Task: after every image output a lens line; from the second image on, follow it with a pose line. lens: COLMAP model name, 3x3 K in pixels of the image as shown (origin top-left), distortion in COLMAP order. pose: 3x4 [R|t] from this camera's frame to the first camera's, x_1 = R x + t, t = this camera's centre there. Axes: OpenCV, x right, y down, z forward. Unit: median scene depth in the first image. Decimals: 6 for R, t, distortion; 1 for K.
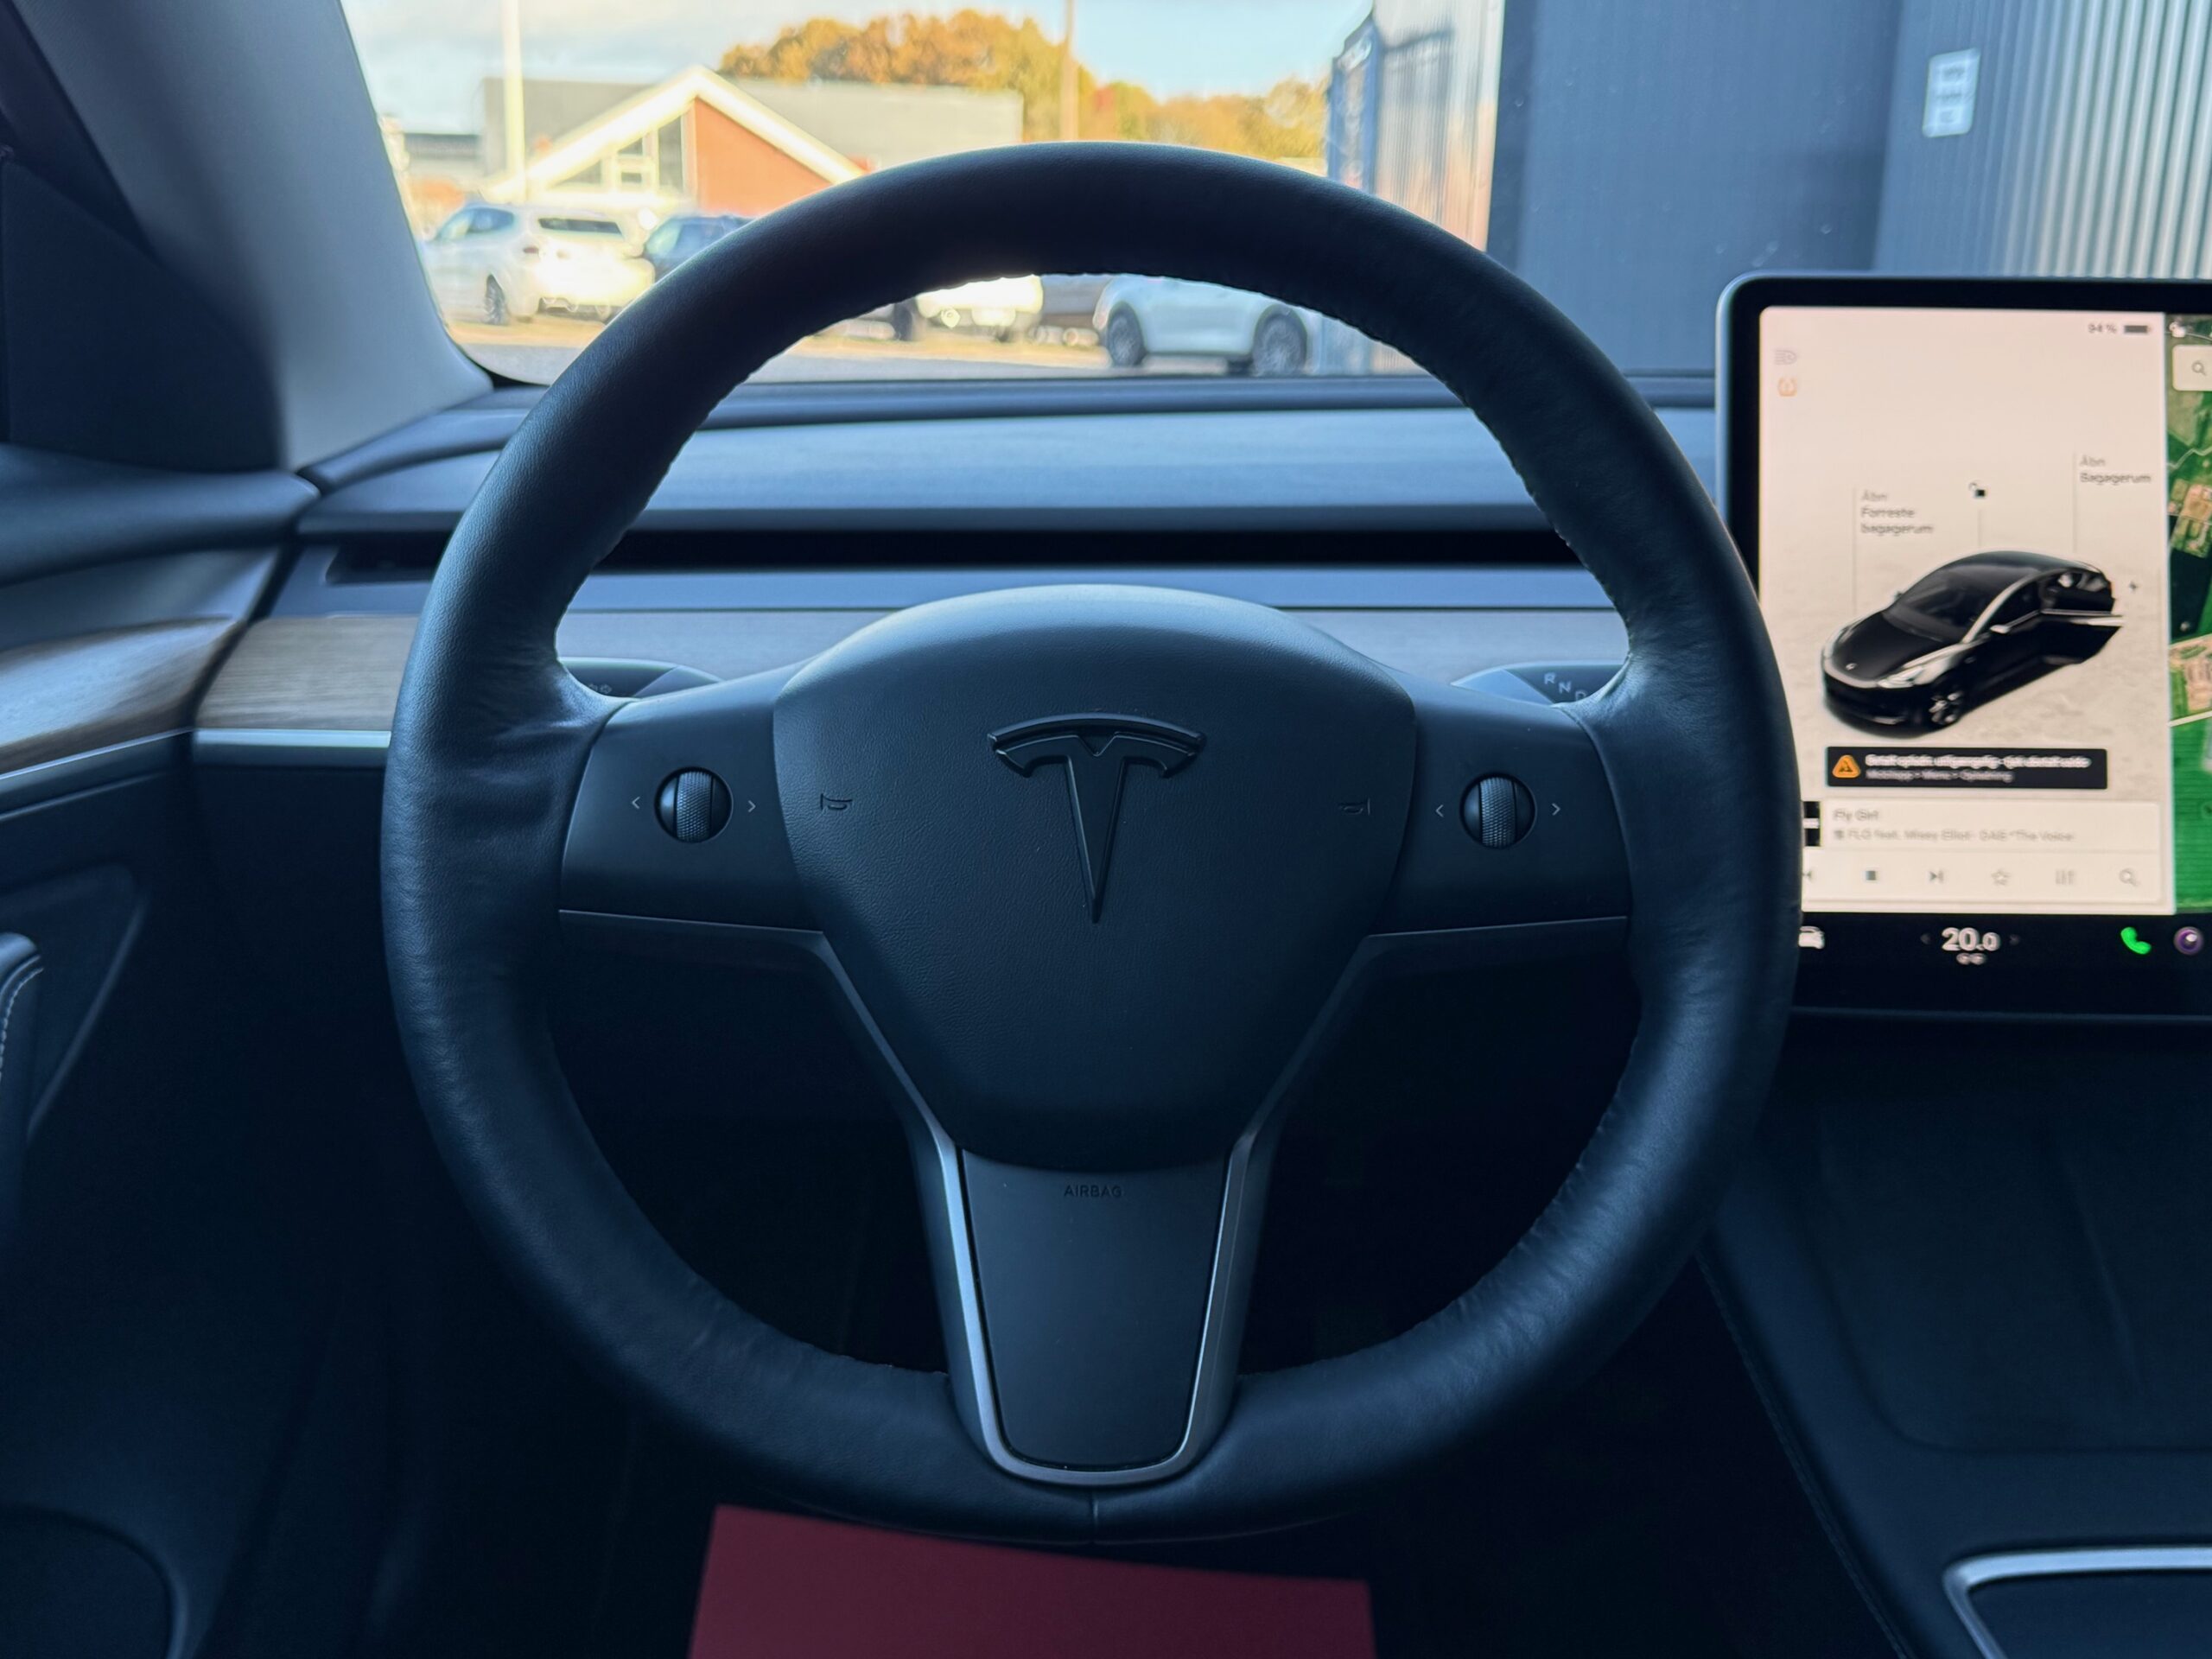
lens RADIAL K [[2121.6, 0, 1037.9], [0, 2121.6, 814.7], [0, 0, 1]] dist [0.038002, 0.000000]
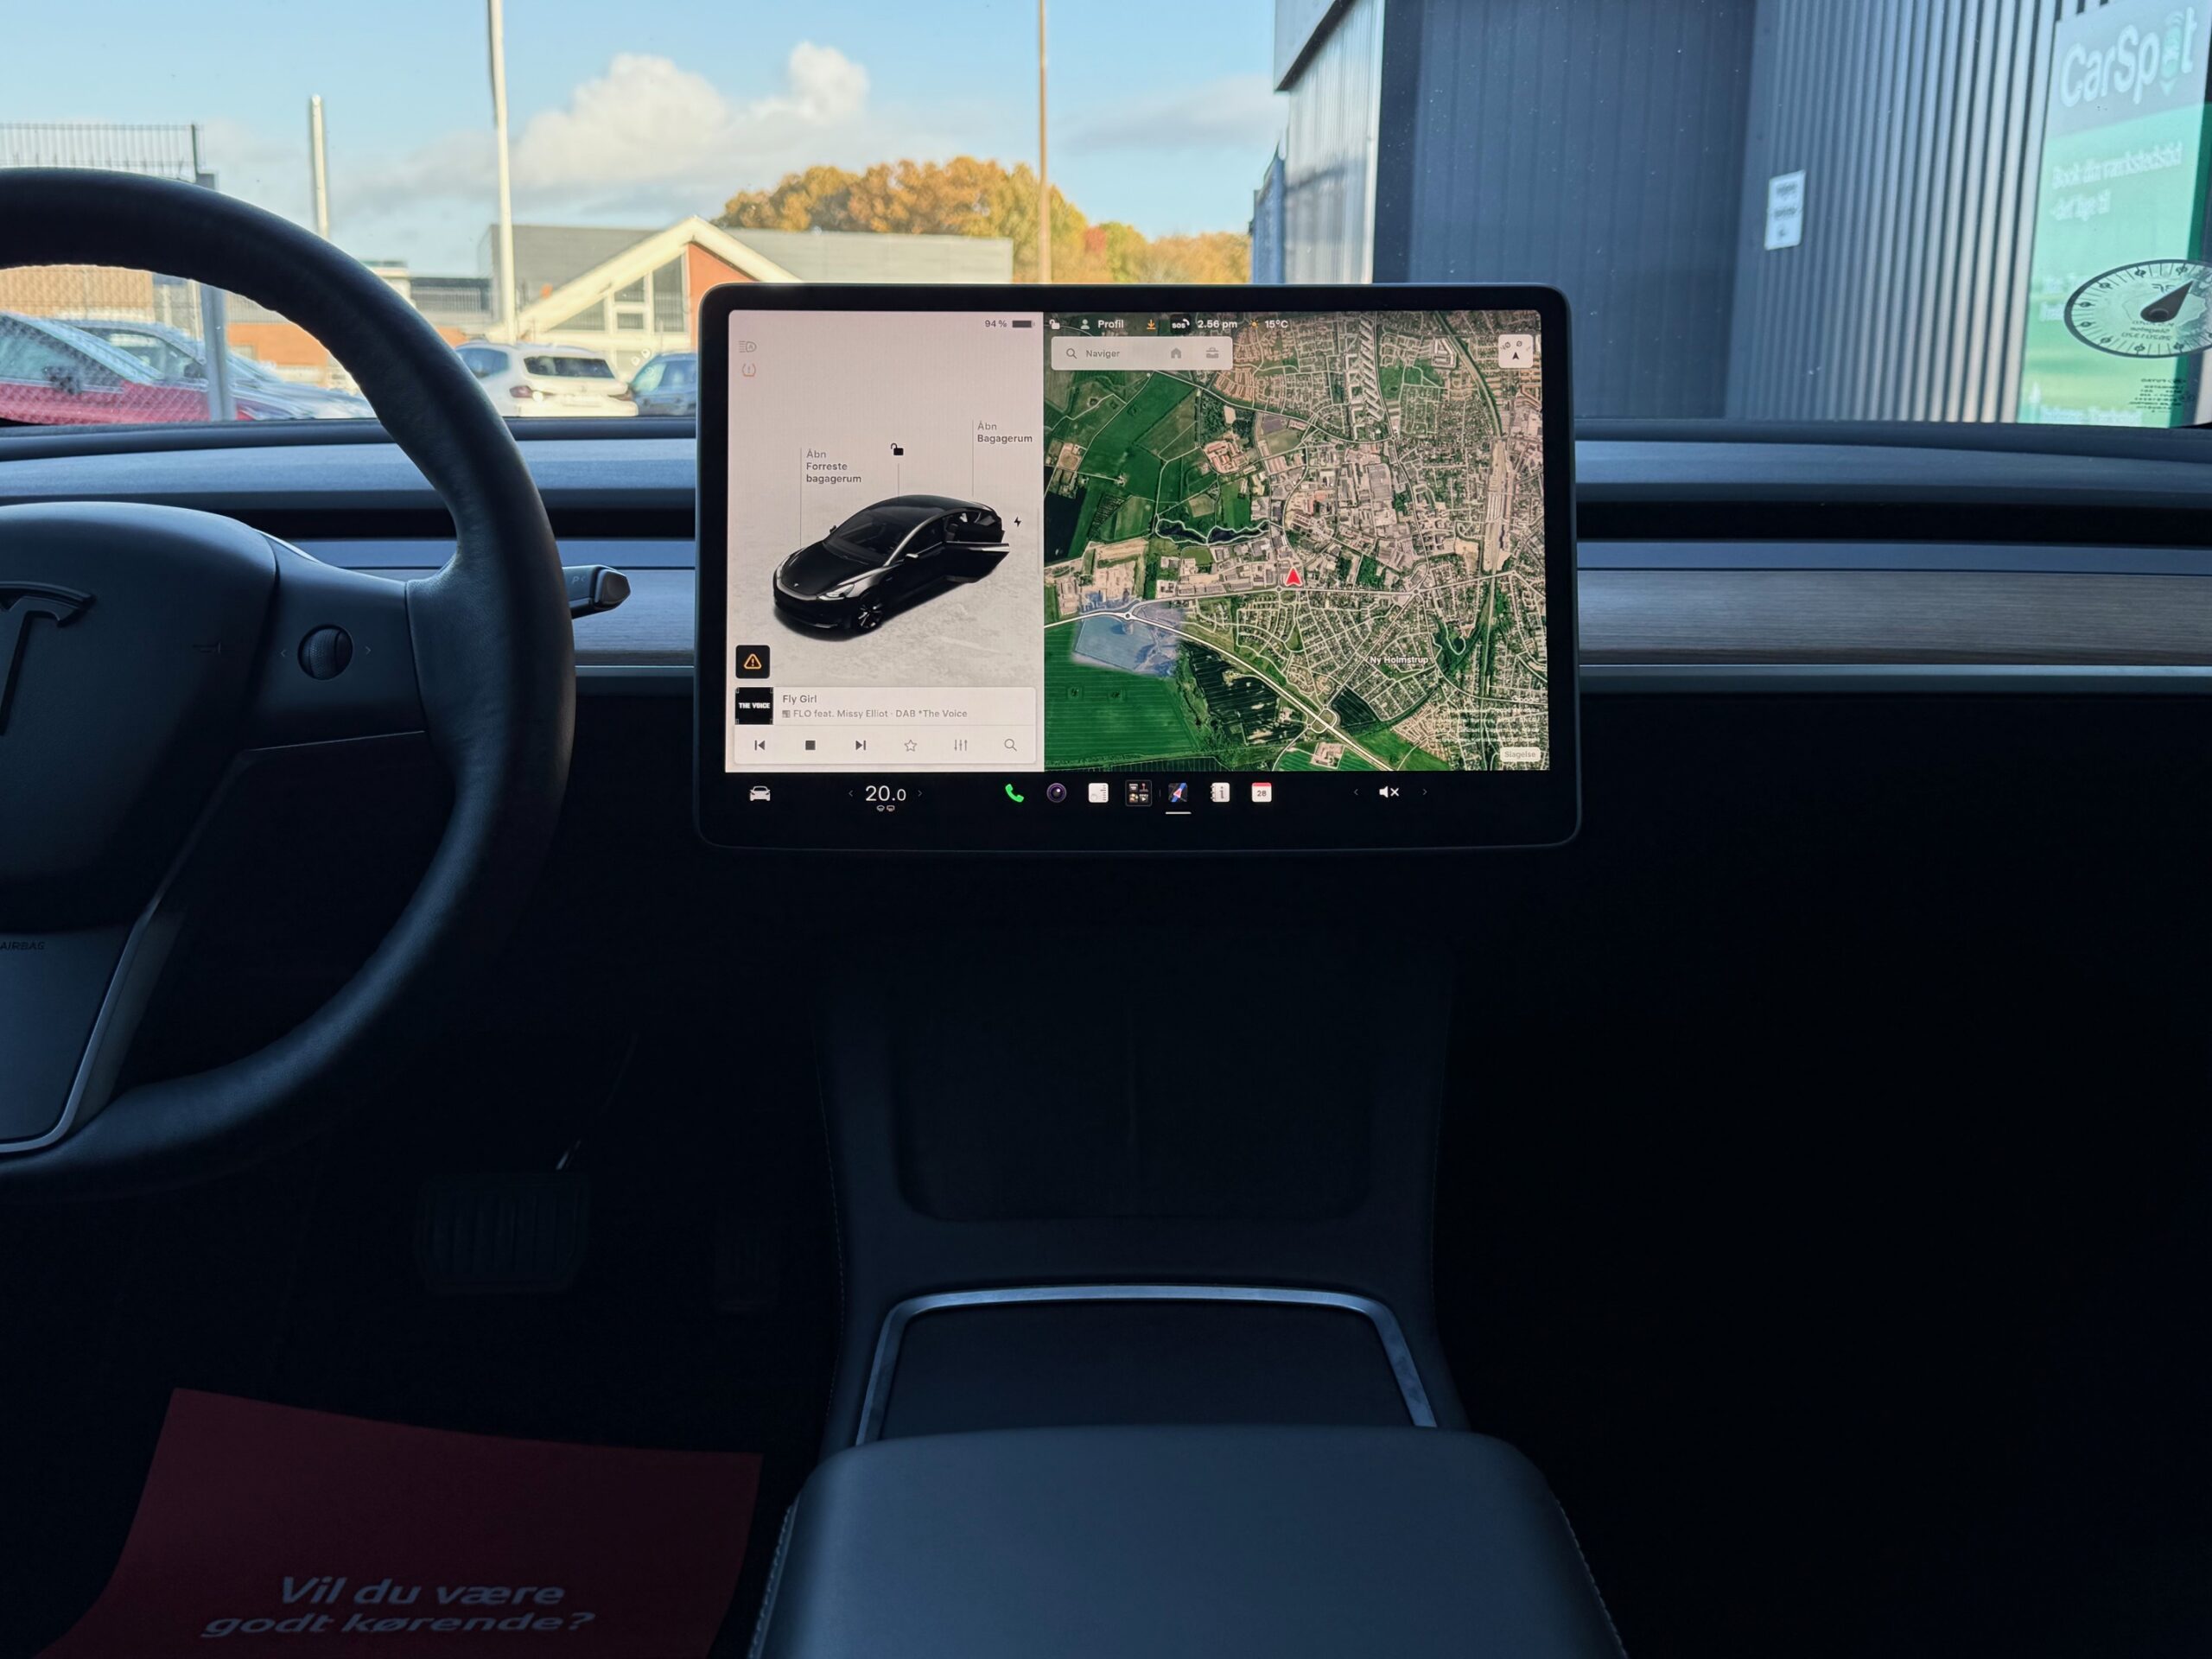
lens RADIAL K [[2121.6, 0, 1062.4], [0, 2121.6, 838.5], [0, 0, 1]] dist [0.038002, 0.000000]
pose [[0.999769, -0.013880, -0.016390, 0.557937], [0.013006, 0.998548, -0.052274, 0.151422], [0.017092, 0.052049, 0.998498, -0.263873]]
